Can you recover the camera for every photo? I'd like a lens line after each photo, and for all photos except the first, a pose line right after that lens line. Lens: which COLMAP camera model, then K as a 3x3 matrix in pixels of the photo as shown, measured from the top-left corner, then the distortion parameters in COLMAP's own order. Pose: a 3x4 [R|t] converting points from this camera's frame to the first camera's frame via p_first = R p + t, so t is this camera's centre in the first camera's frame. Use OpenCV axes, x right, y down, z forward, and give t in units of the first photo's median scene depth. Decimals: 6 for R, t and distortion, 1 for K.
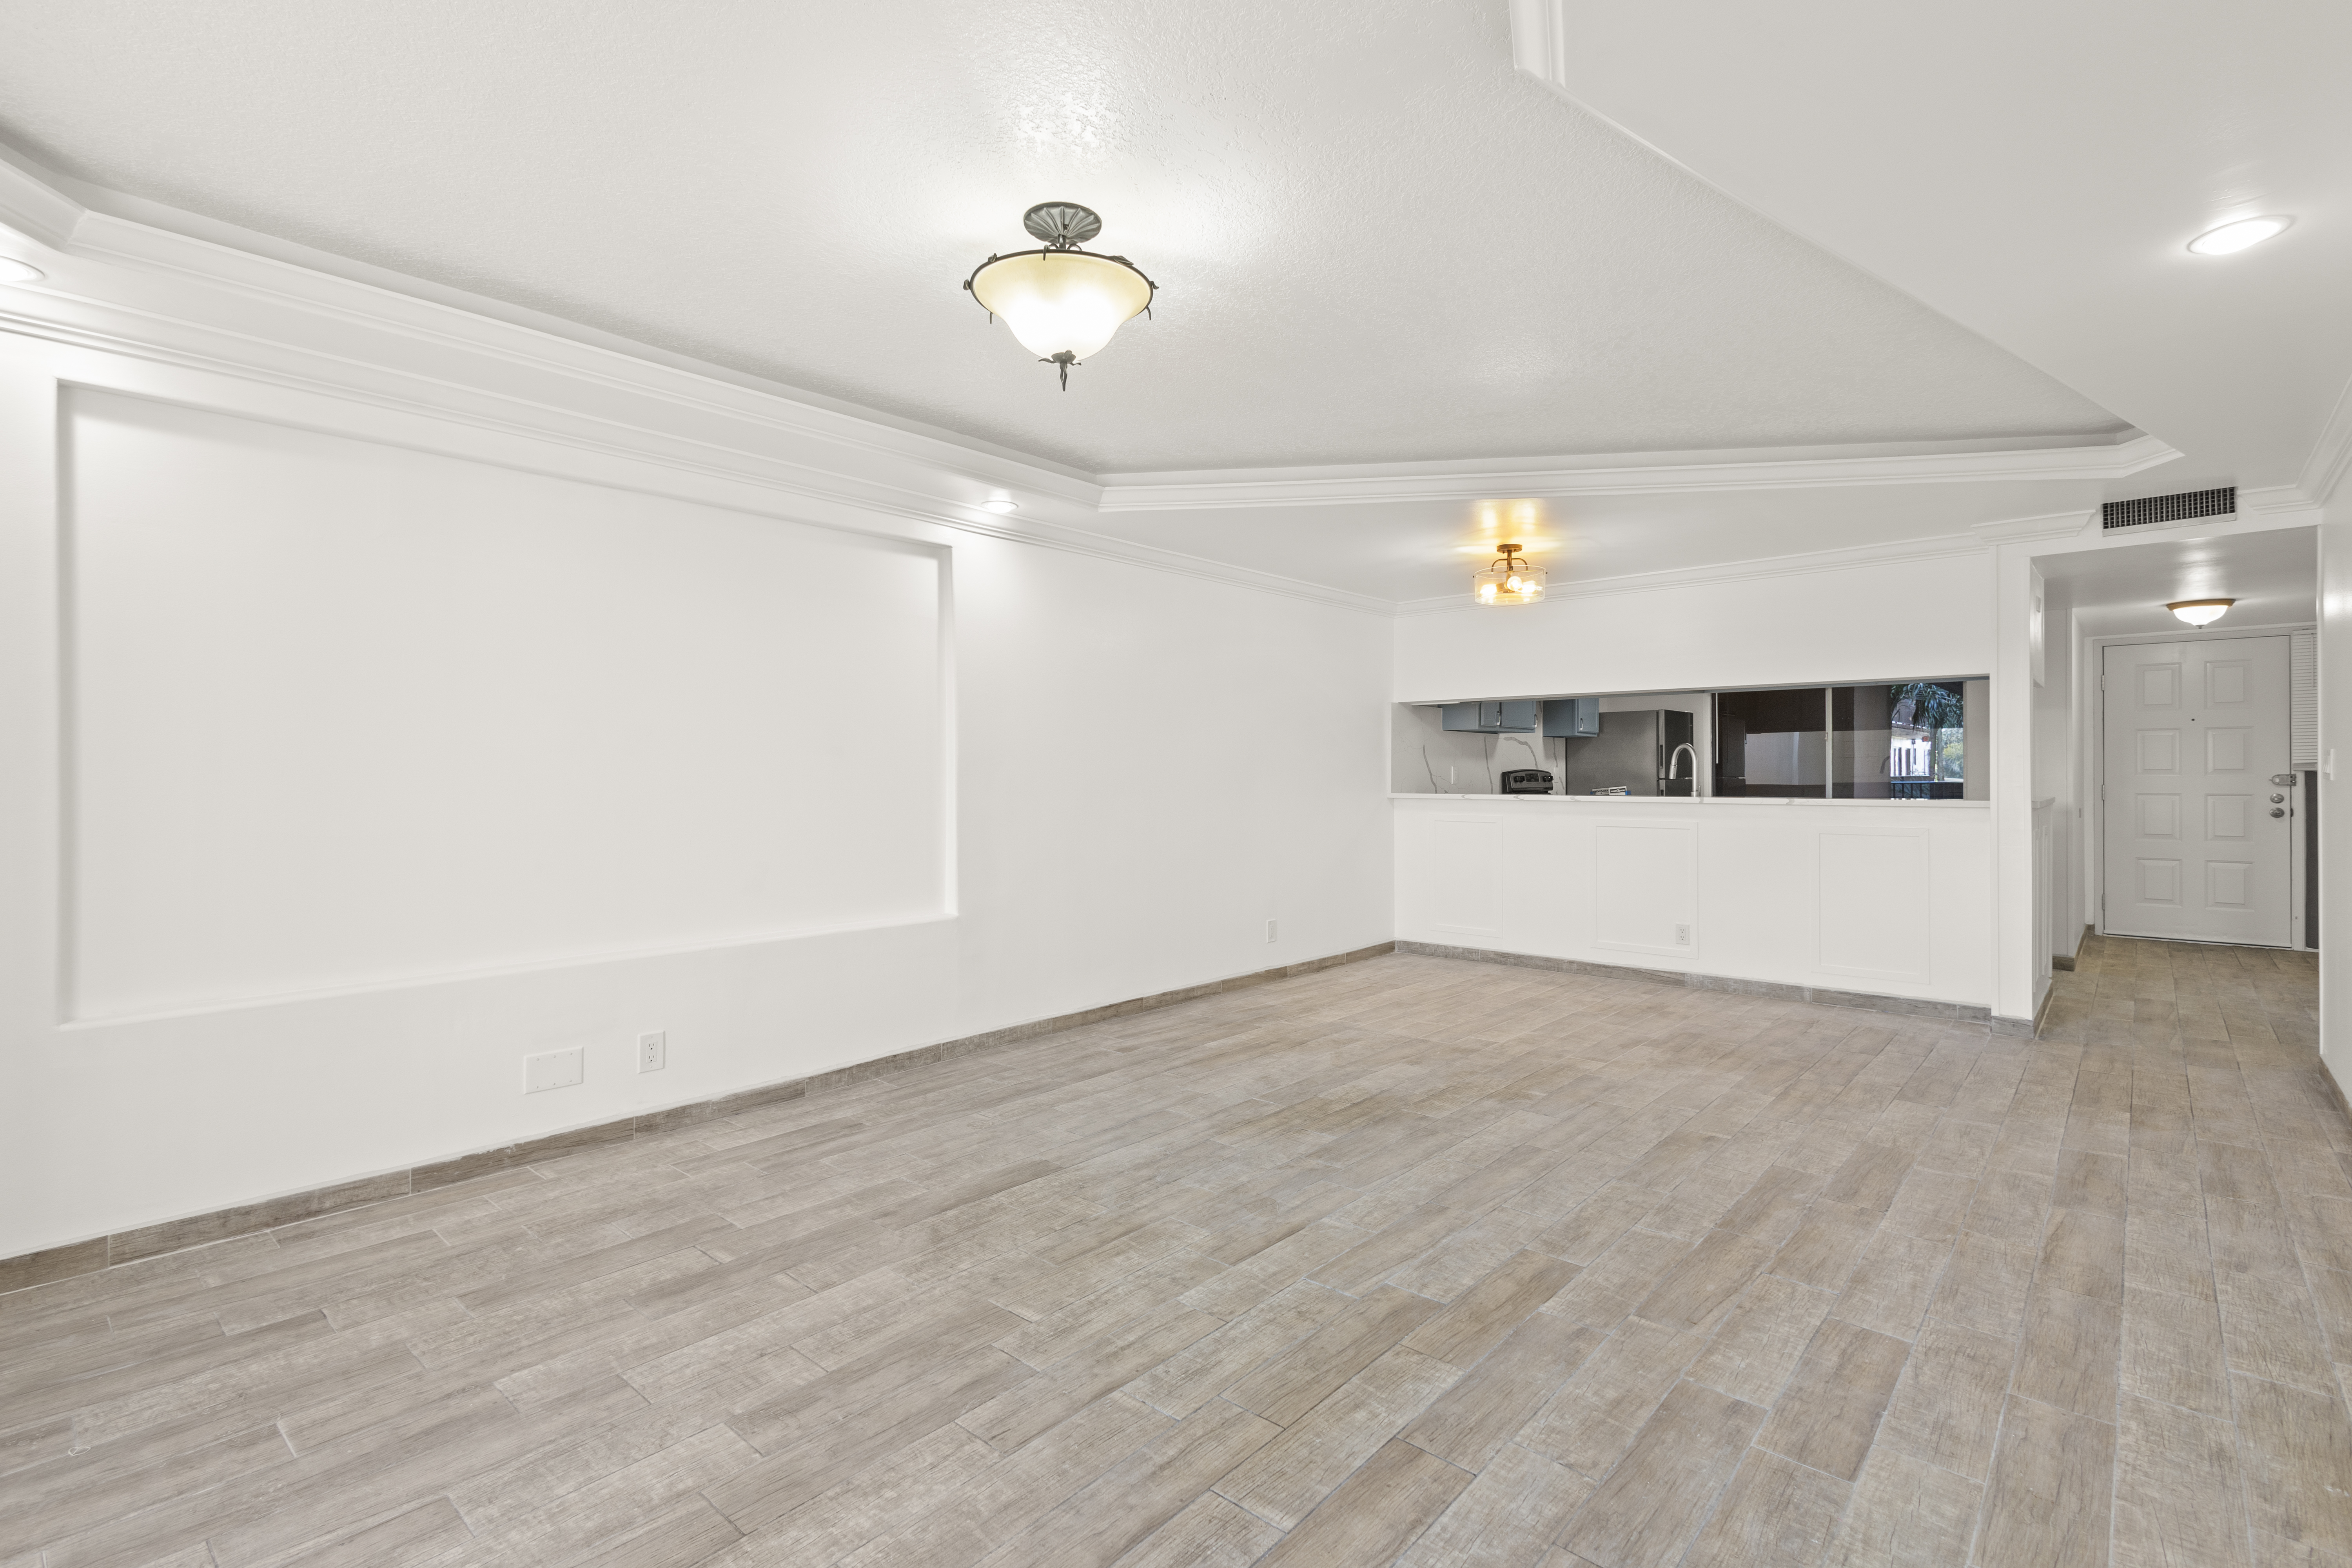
lens RADIAL K [[1112.9, 0, 1176.0], [0, 1112.9, 784.0], [0, 0, 1]] dist [-0.009564, -0.002037]
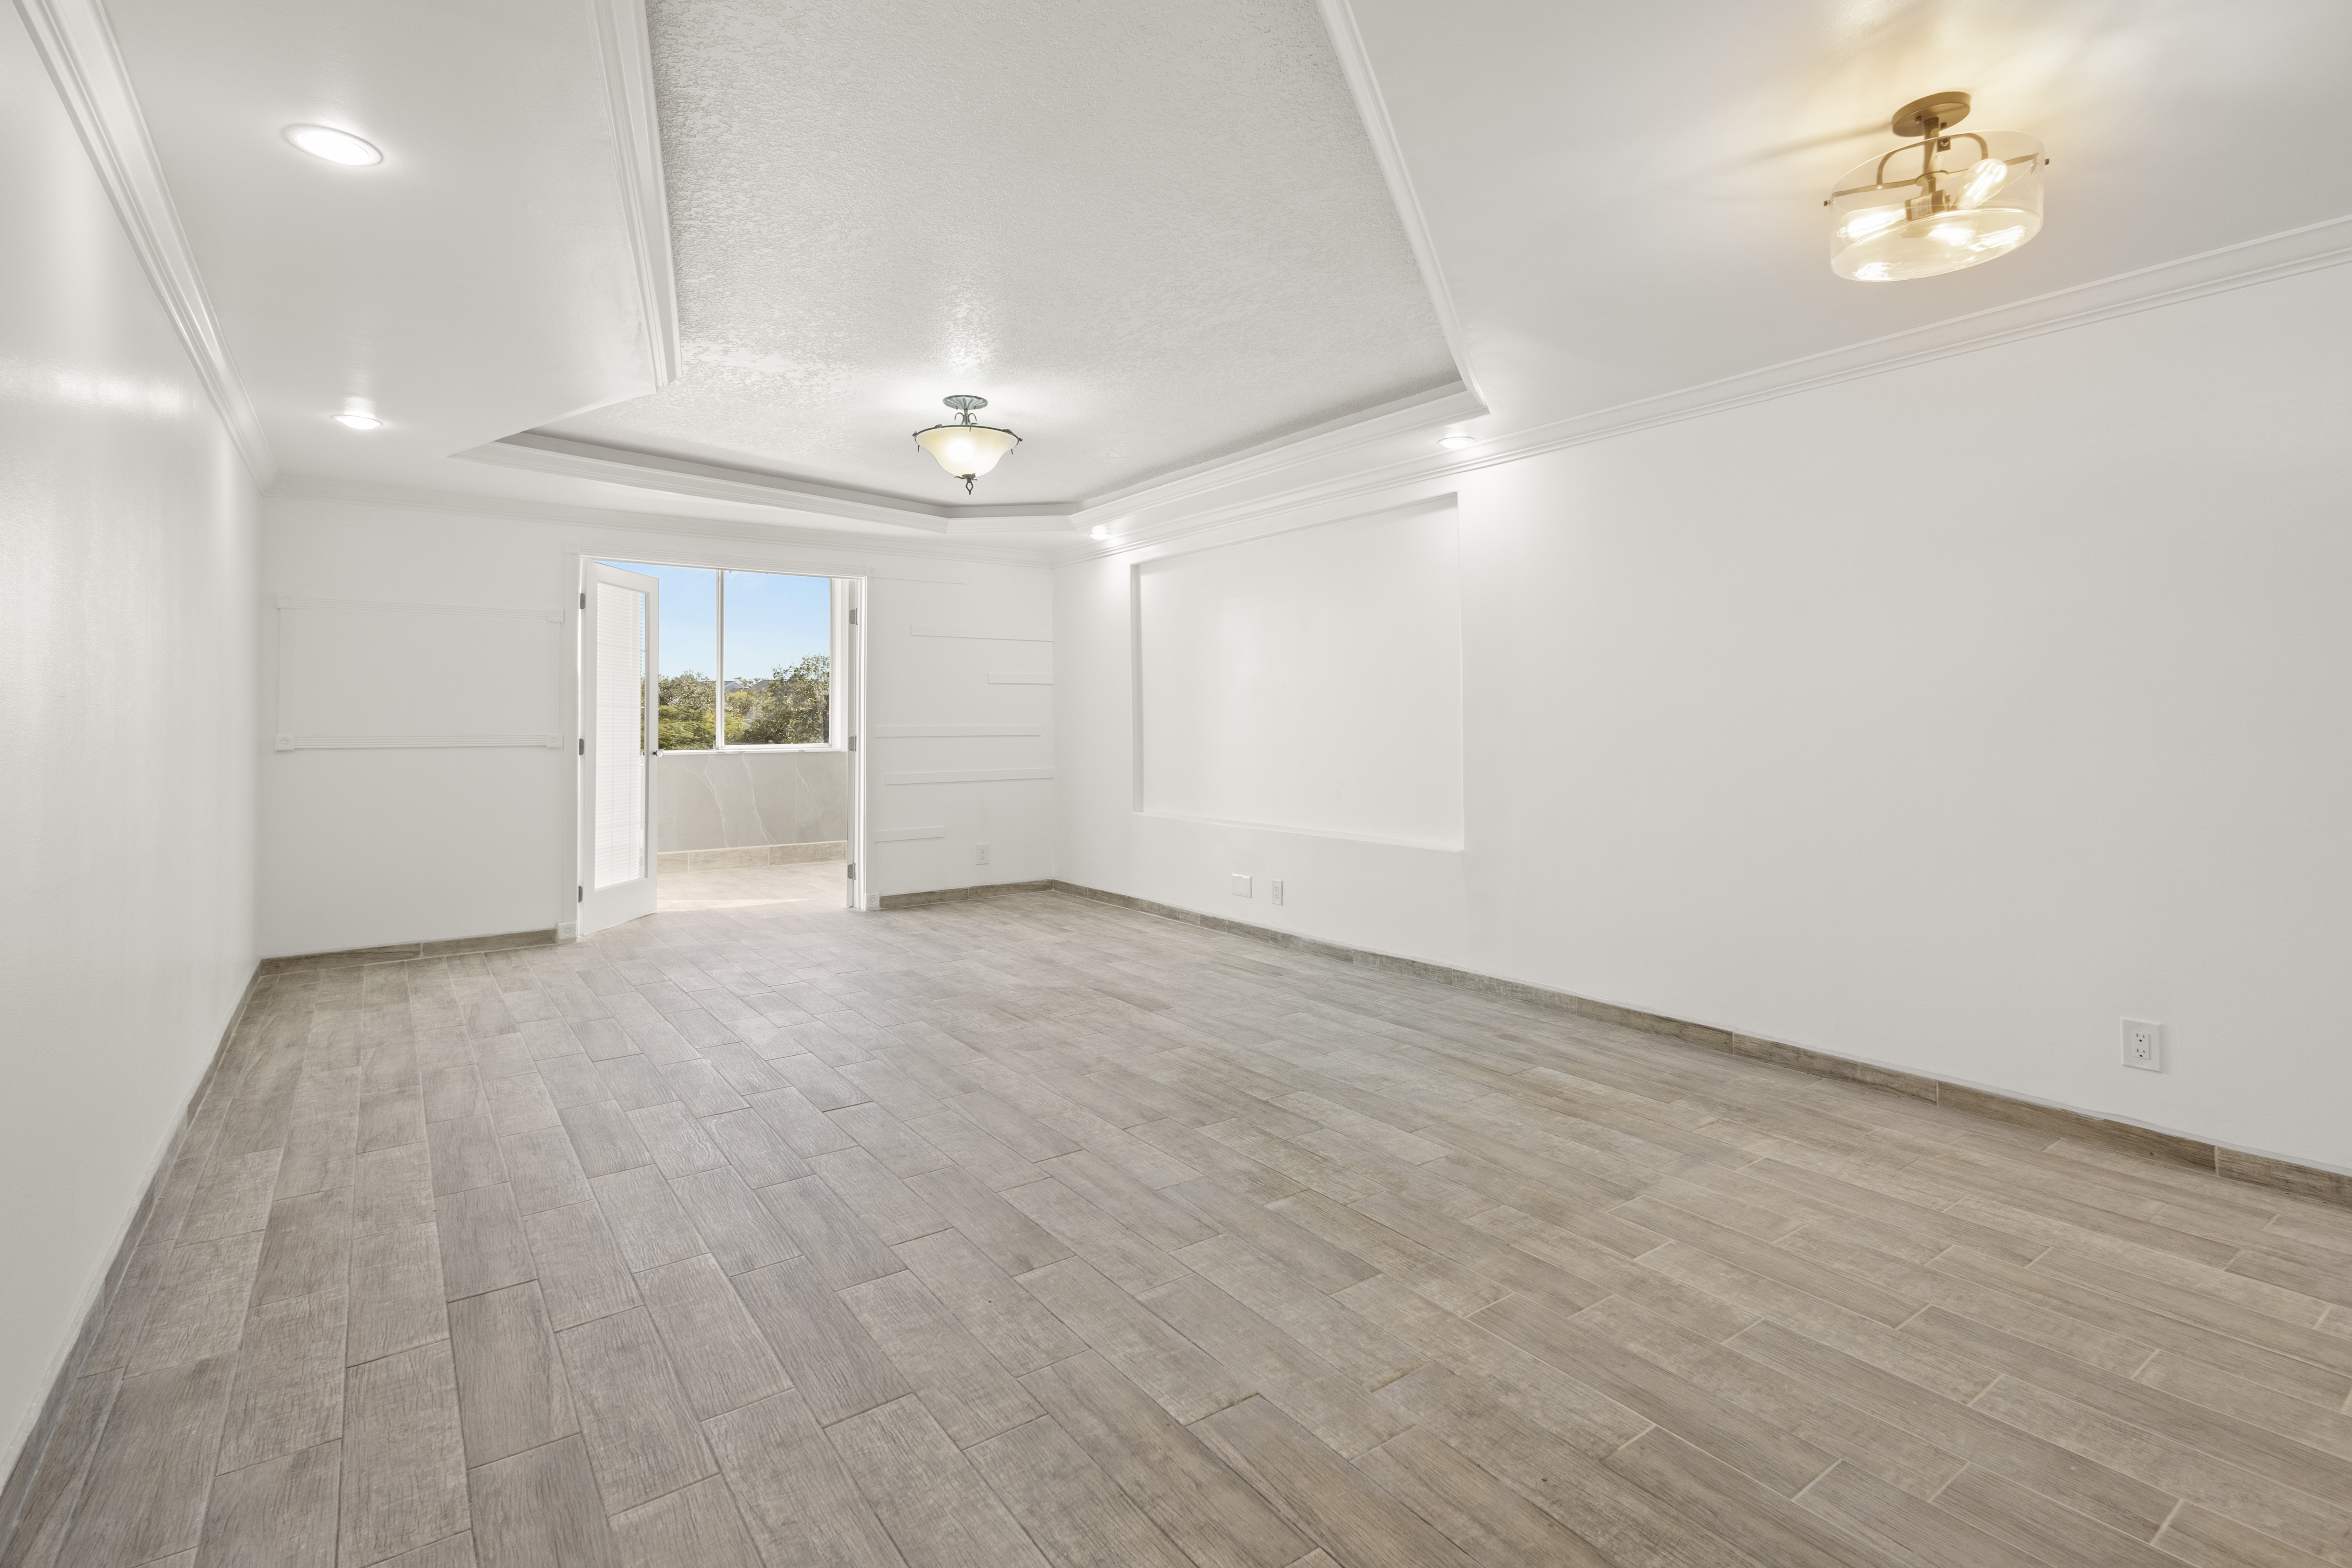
lens RADIAL K [[1094.0, 0, 1176.0], [0, 1094.0, 784.0], [0, 0, 1]] dist [0.009897, -0.000380]
pose [[-0.219943, 0.065061, -0.973341, 1.103799], [0.000424, 0.997780, 0.066598, -0.019288], [0.975513, 0.014235, -0.219482, 1.240101]]
